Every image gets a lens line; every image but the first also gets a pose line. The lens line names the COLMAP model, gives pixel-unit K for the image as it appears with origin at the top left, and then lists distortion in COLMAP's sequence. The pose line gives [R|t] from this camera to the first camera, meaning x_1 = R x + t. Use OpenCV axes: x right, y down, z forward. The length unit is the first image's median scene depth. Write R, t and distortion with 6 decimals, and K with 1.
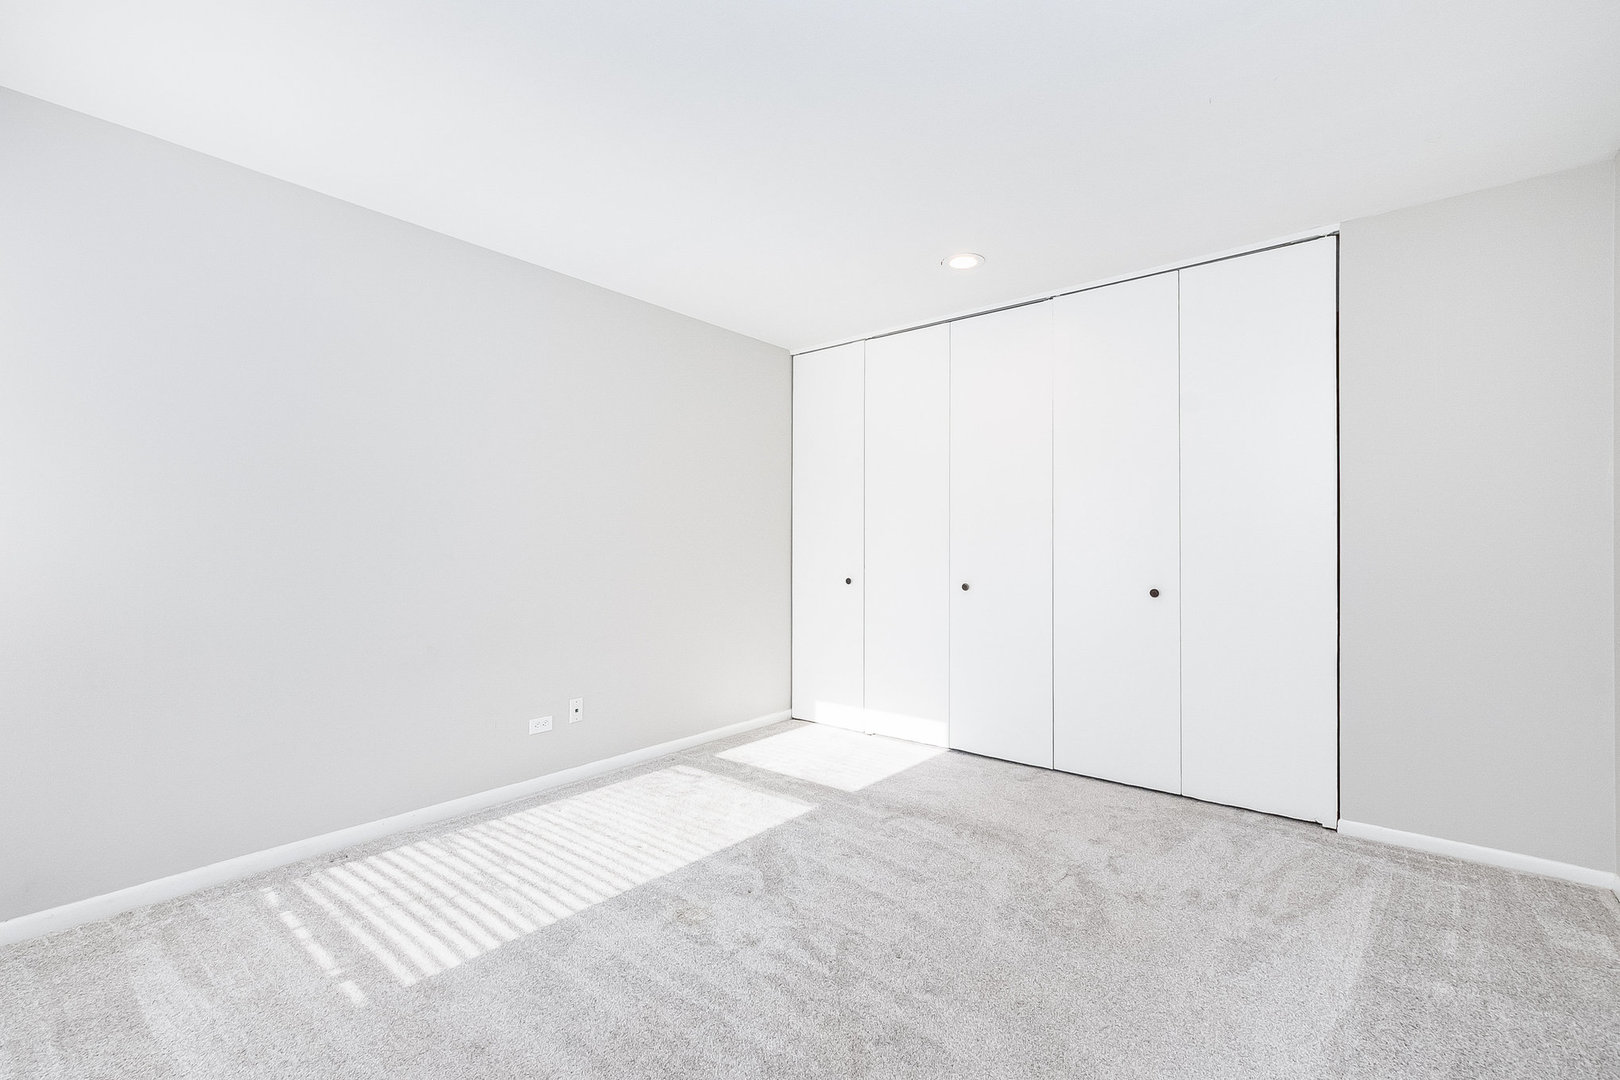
lens RADIAL K [[698.4, 0, 810.0], [0, 698.4, 540.0], [0, 0, 1]] dist [0.000761, 0.000204]
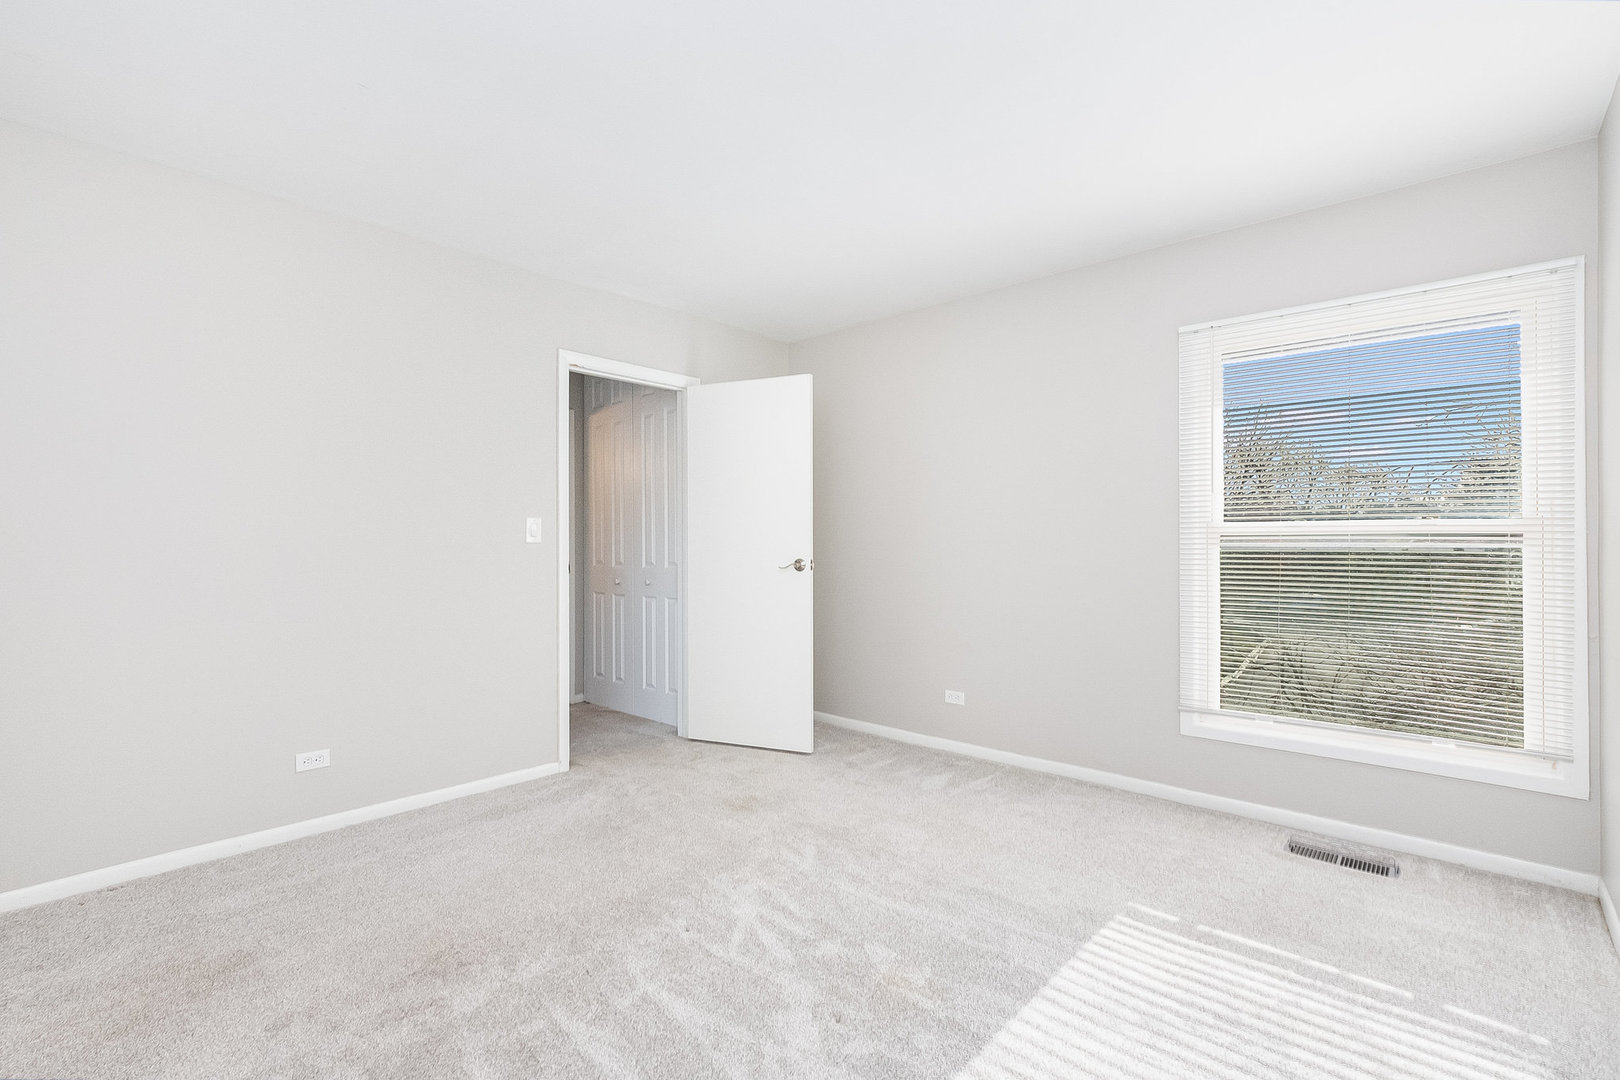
lens RADIAL K [[727.5, 0, 811.5], [0, 727.5, 543.2], [0, 0, 1]] dist [-0.010035, 0.000027]
pose [[-0.999278, 0.000146, 0.037990, -0.084287], [-0.000143, 0.999971, -0.007625, 0.013748], [-0.037990, -0.007625, -0.999249, 1.775171]]
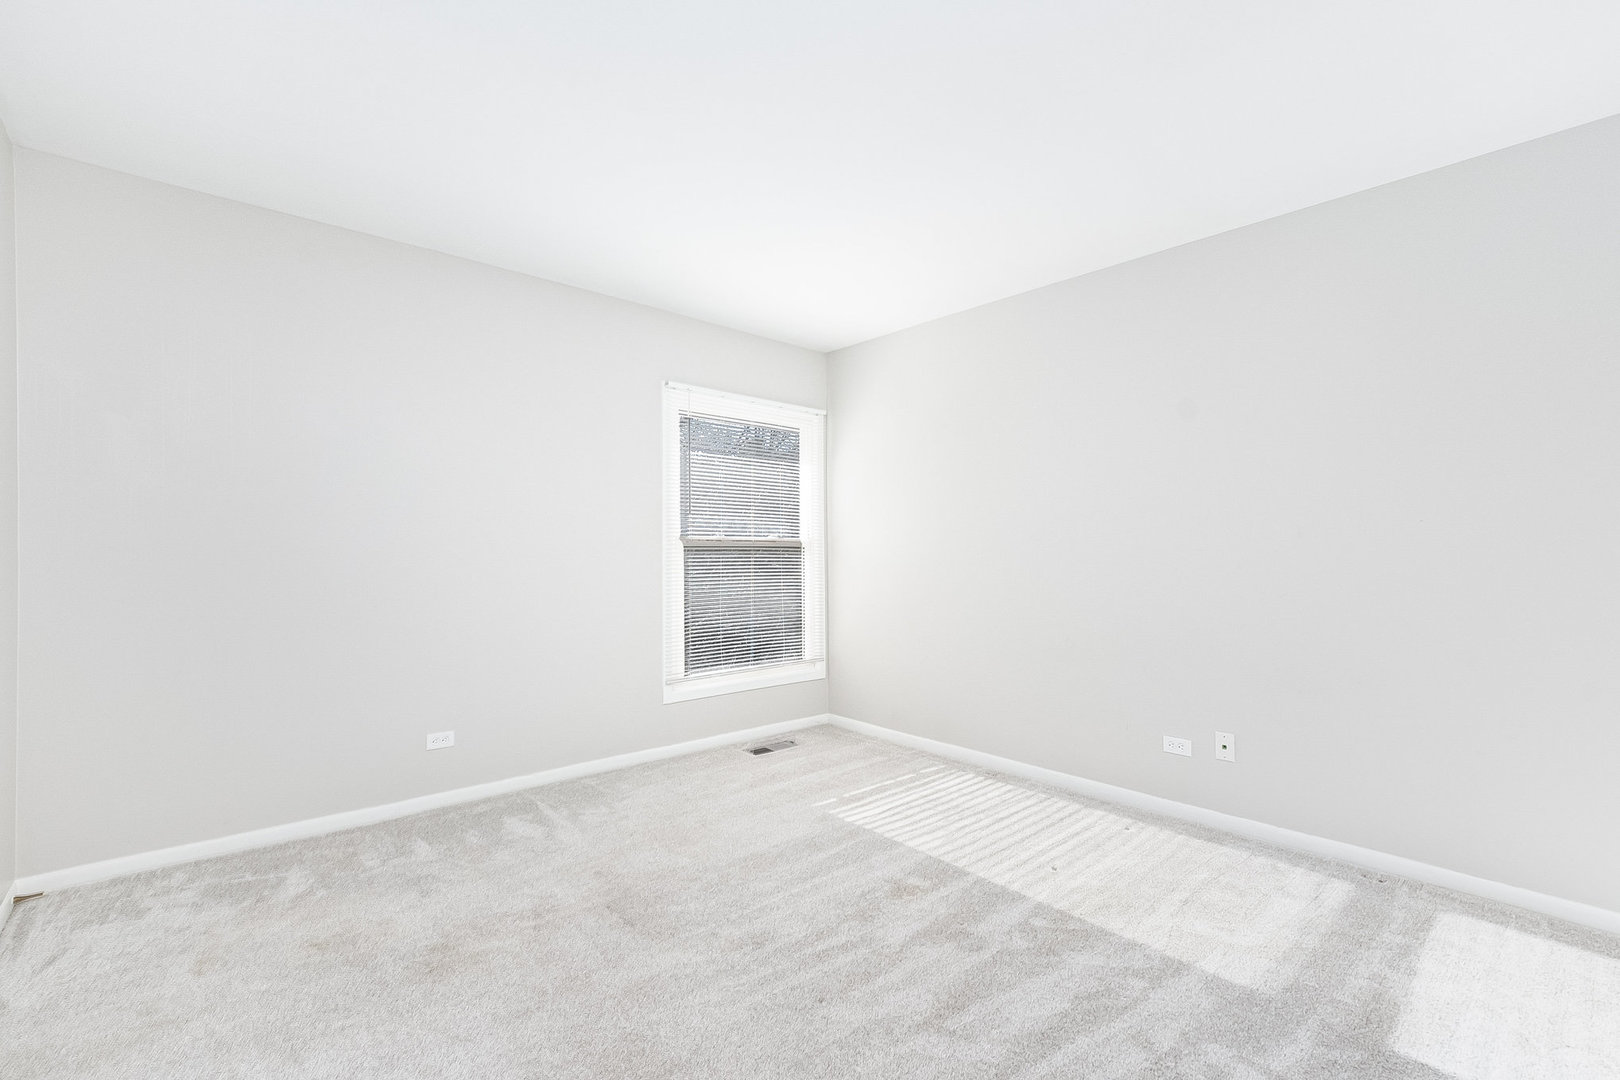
lens RADIAL K [[698.4, 0, 810.0], [0, 698.4, 540.0], [0, 0, 1]] dist [0.000761, 0.000204]
pose [[-0.137290, -0.019270, -0.990343, 0.872305], [0.005233, 0.999783, -0.020179, 0.013026], [0.990517, -0.007953, -0.137160, 0.940619]]
